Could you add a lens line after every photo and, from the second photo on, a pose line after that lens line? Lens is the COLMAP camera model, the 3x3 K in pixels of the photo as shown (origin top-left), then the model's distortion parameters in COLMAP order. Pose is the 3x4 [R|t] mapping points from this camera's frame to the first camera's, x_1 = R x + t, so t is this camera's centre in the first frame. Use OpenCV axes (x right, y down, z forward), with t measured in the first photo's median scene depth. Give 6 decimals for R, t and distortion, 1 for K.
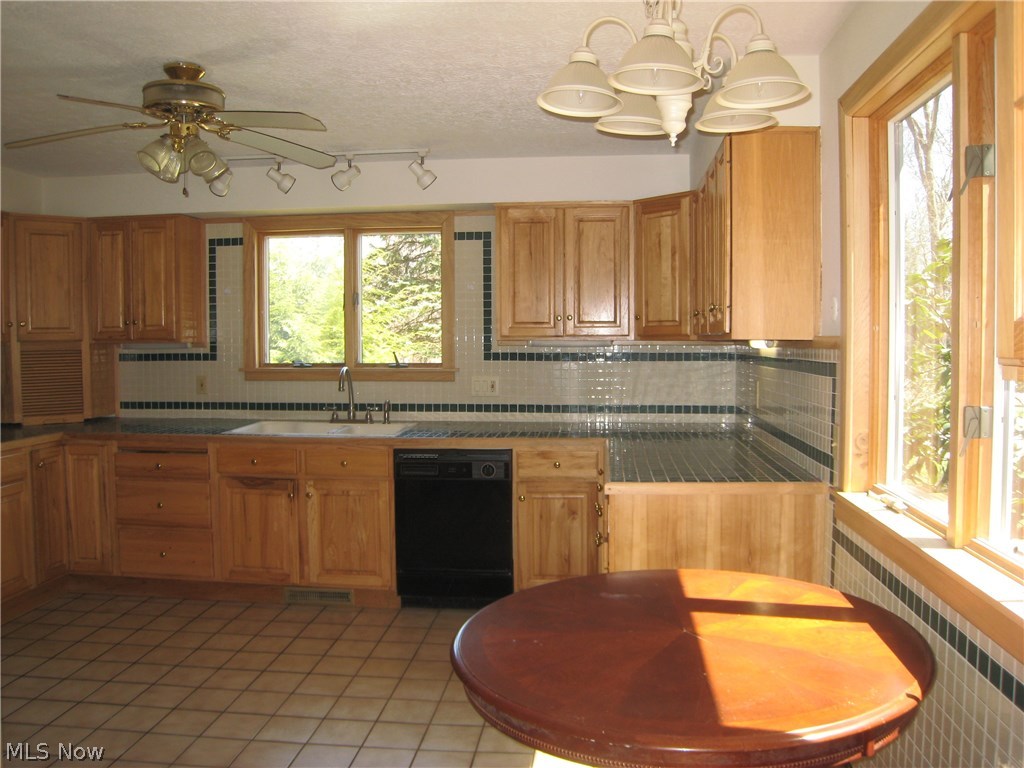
lens RADIAL K [[842.9, 0, 514.7], [0, 842.9, 376.9], [0, 0, 1]] dist [-0.165845, 0.111524]
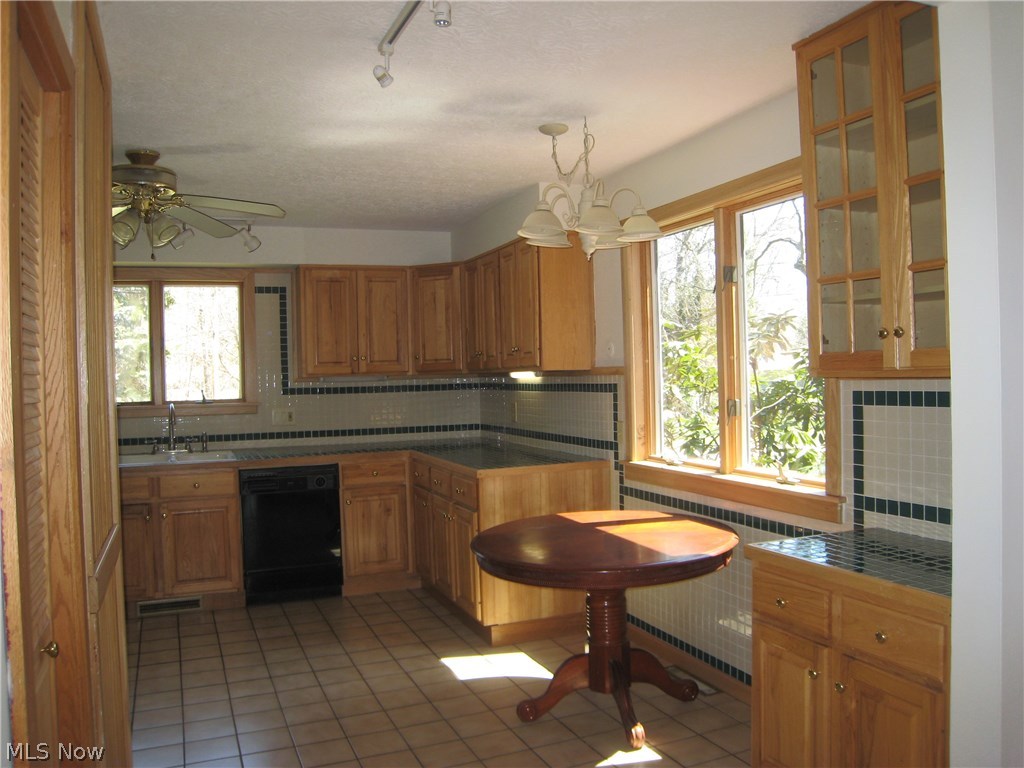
lens RADIAL K [[842.9, 0, 513.1], [0, 842.9, 386.5], [0, 0, 1]] dist [-0.165845, 0.111524]
pose [[0.882773, -0.025444, 0.469110, -0.340111], [0.042305, 0.998781, -0.025436, 0.013598], [-0.467890, 0.042300, 0.882774, -0.213784]]
